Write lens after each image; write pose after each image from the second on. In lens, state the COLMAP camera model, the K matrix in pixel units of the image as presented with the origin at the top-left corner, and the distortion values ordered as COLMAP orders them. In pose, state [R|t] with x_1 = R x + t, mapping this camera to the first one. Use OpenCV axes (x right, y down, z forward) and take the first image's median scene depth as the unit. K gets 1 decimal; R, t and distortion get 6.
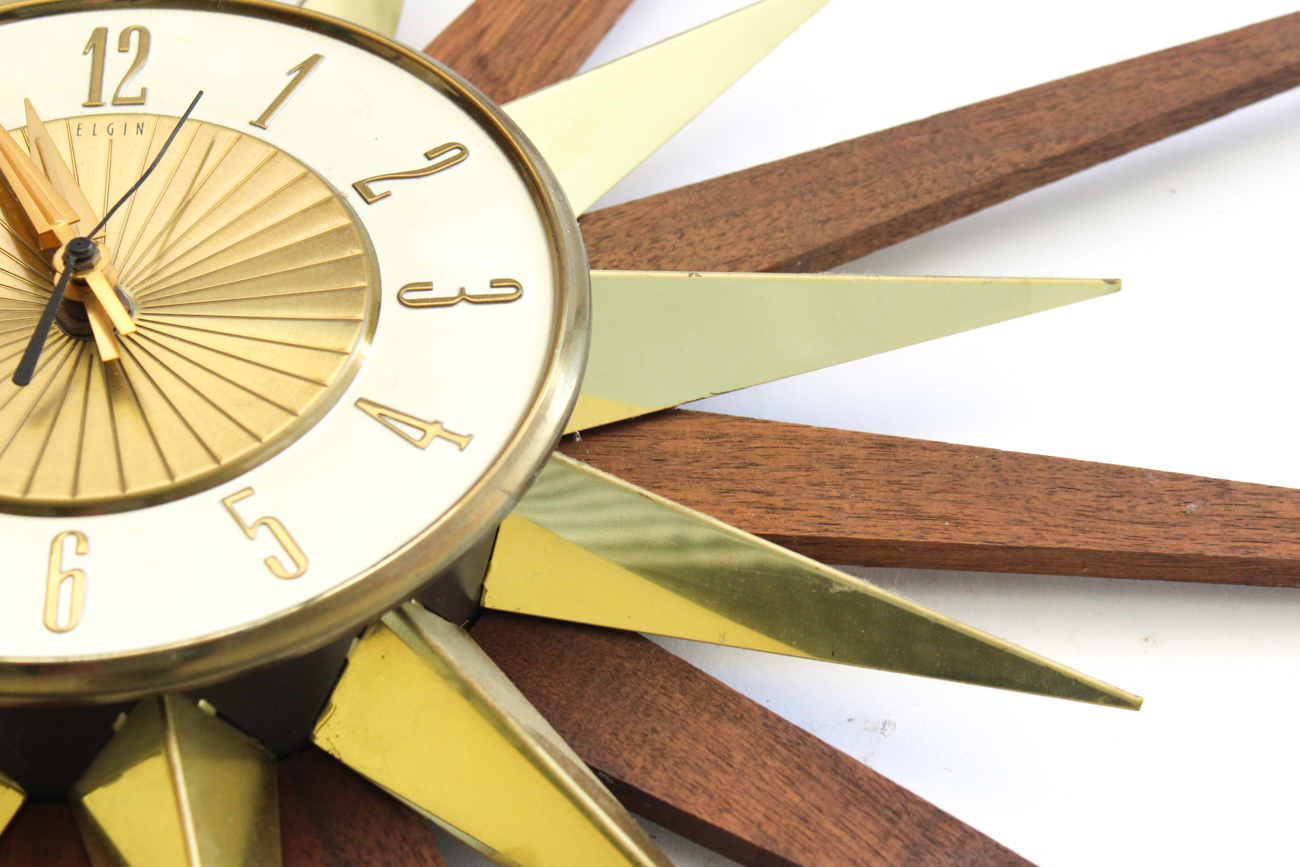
lens RADIAL K [[3041.9, 0, 575.5], [0, 3041.9, 430.0], [0, 0, 1]] dist [0.026437, 0.067318]
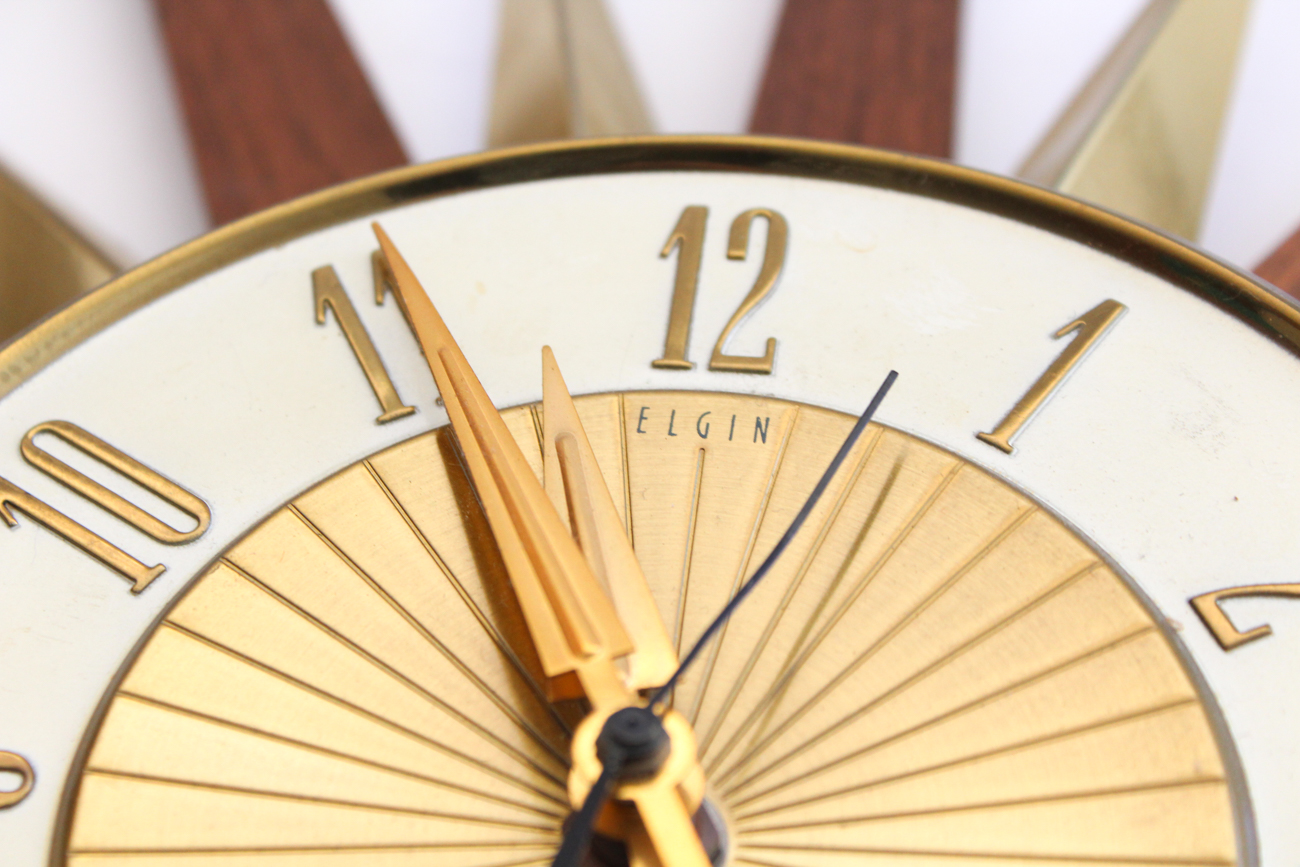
lens RADIAL K [[3041.9, 0, 575.5], [0, 3041.9, 430.0], [0, 0, 1]] dist [0.026437, 0.067318]
pose [[0.984467, 0.103364, -0.141918, -0.101659], [-0.103066, 0.994629, 0.009468, -0.100332], [0.142134, 0.005306, 0.989833, 0.495898]]
